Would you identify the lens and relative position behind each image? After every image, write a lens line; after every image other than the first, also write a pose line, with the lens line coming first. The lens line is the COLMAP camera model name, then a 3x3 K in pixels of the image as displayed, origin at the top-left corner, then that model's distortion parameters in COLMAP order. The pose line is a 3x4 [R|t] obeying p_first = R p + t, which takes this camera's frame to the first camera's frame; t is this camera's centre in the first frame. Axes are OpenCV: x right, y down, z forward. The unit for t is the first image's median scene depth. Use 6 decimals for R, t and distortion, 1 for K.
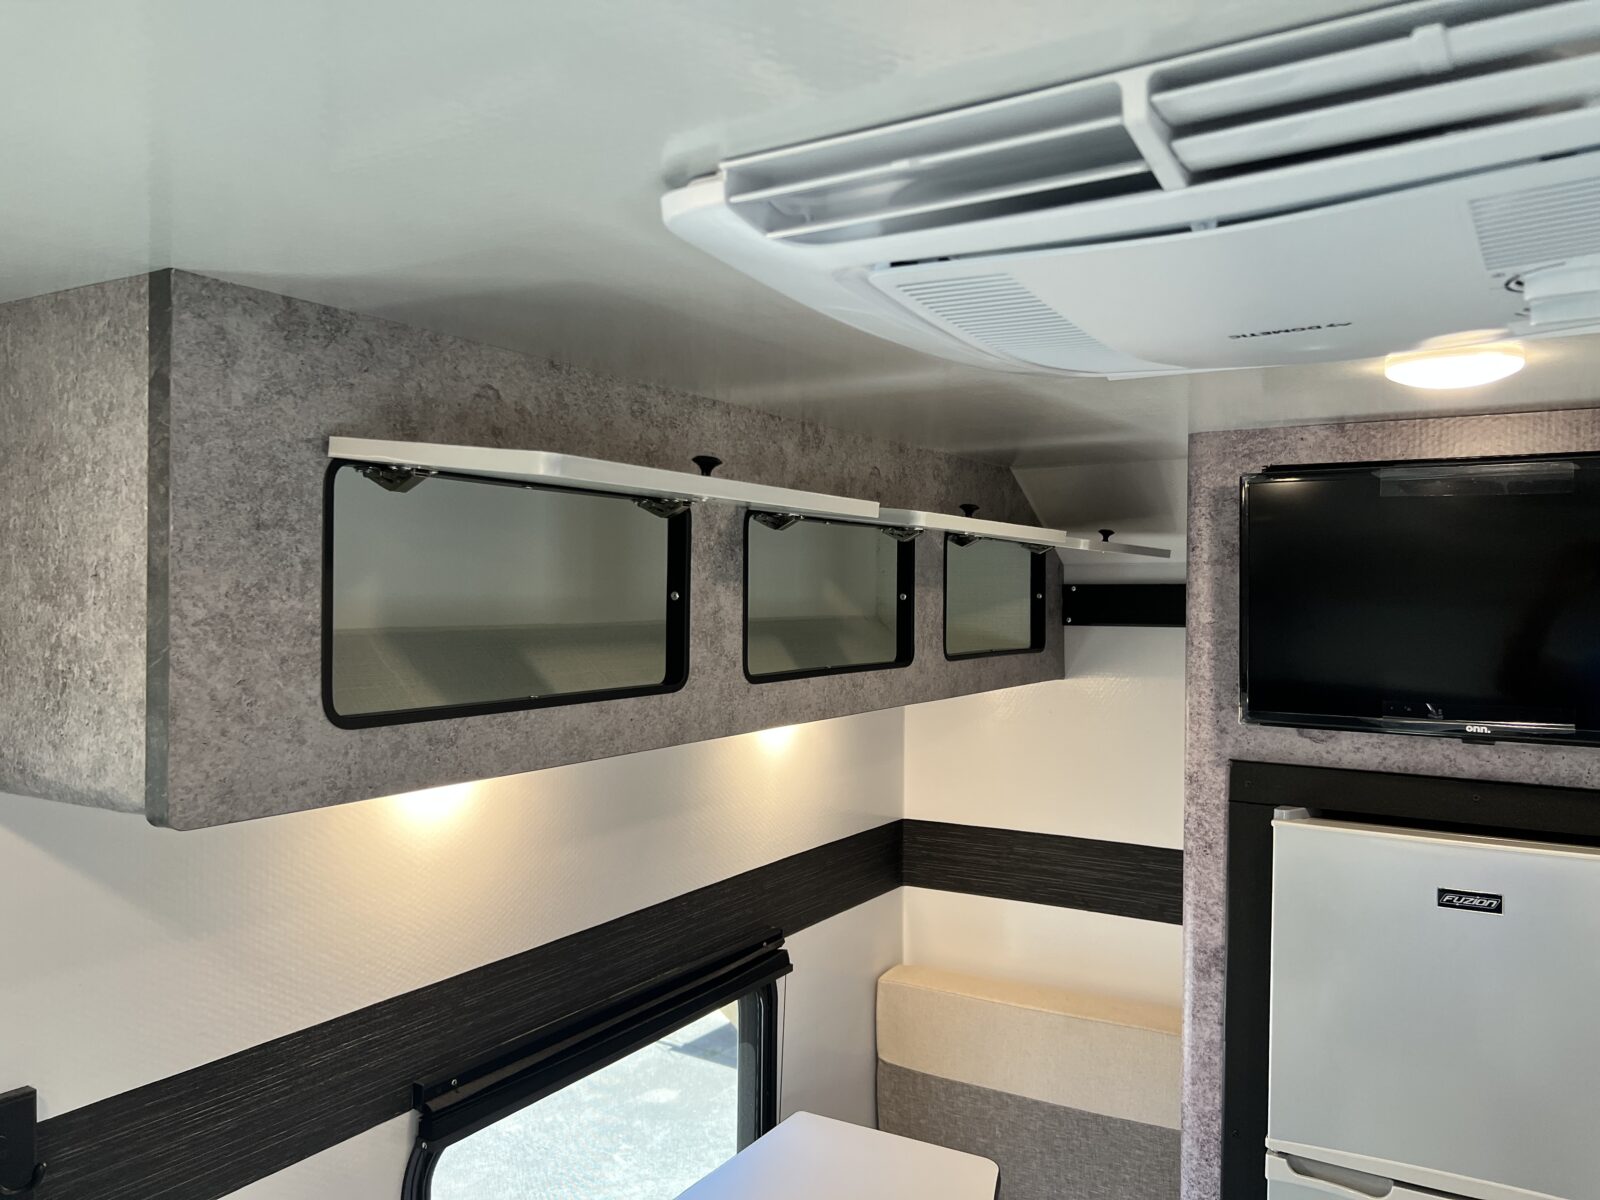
lens RADIAL K [[1209.8, 0, 804.2], [0, 1209.8, 594.0], [0, 0, 1]] dist [0.057733, -0.070999]
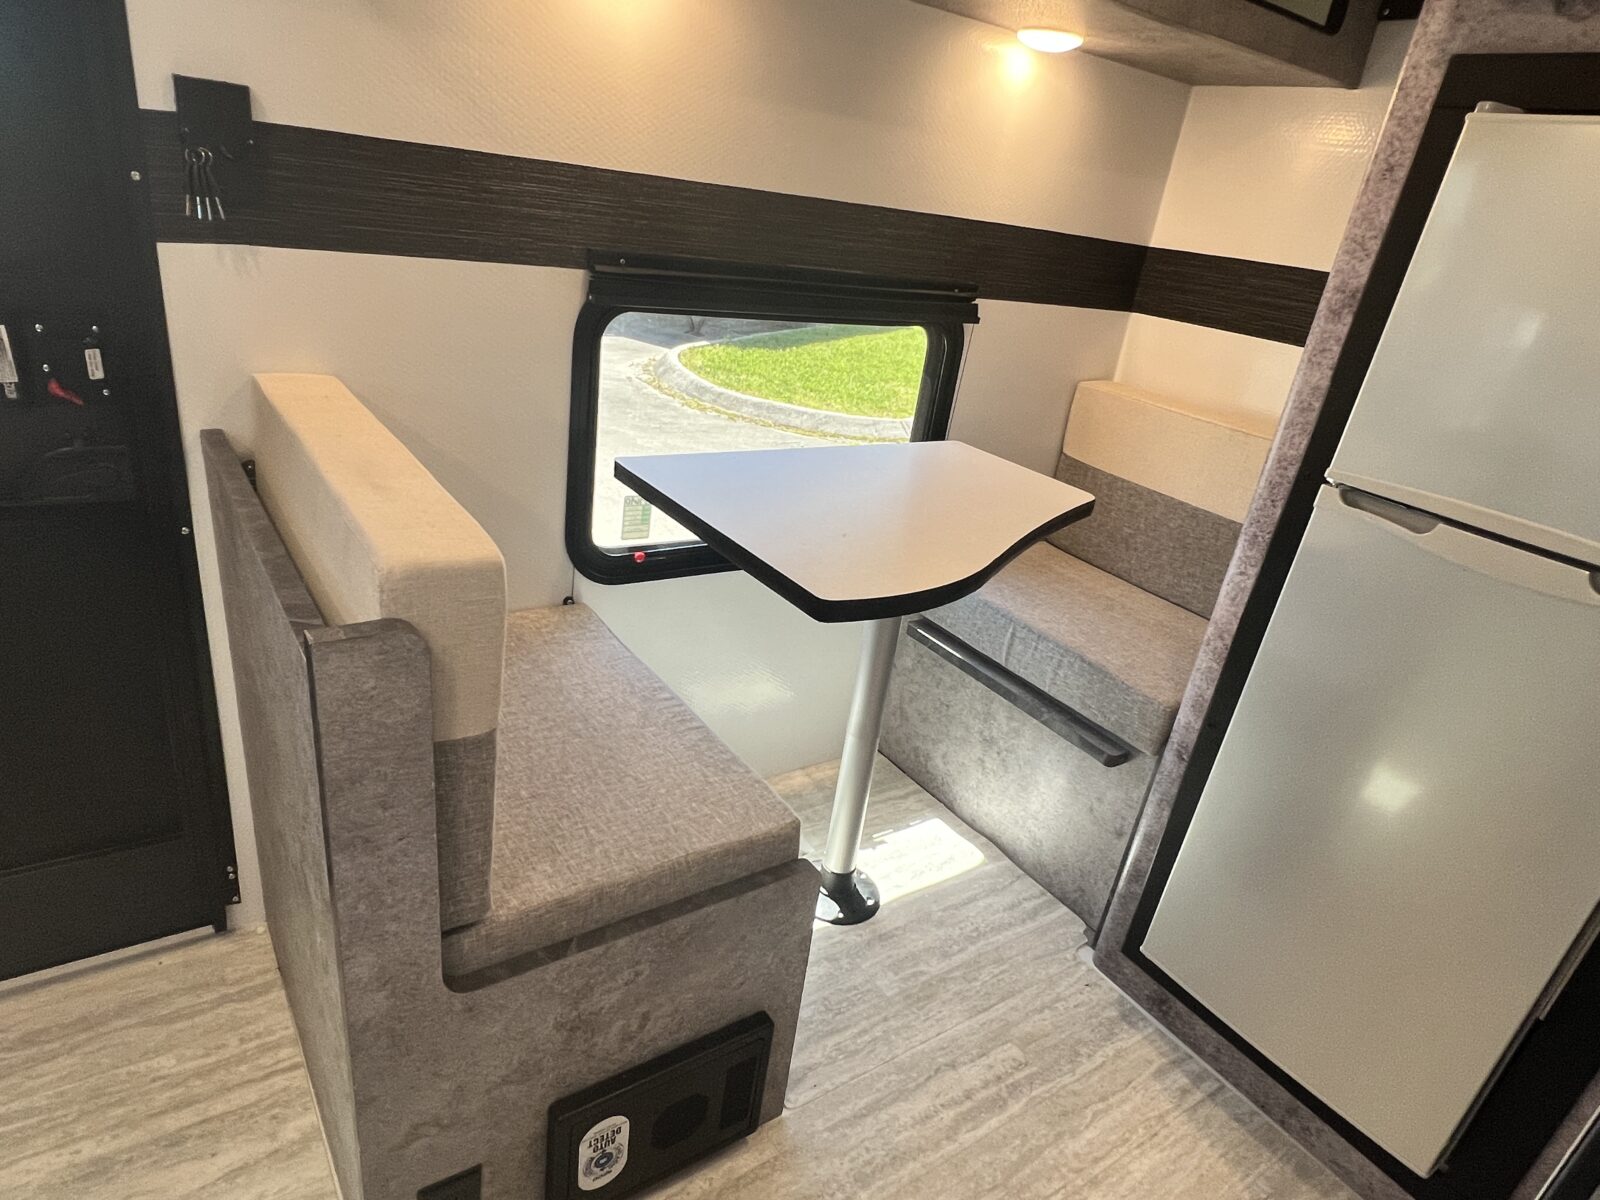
lens RADIAL K [[957.0, 0, 793.1], [0, 957.0, 621.8], [0, 0, 1]] dist [-0.017836, 0.007048]
pose [[0.899680, 0.278018, -0.336573, 0.281658], [-0.125227, 0.902942, 0.411114, 0.293588], [0.418203, -0.327723, 0.847174, 0.124903]]
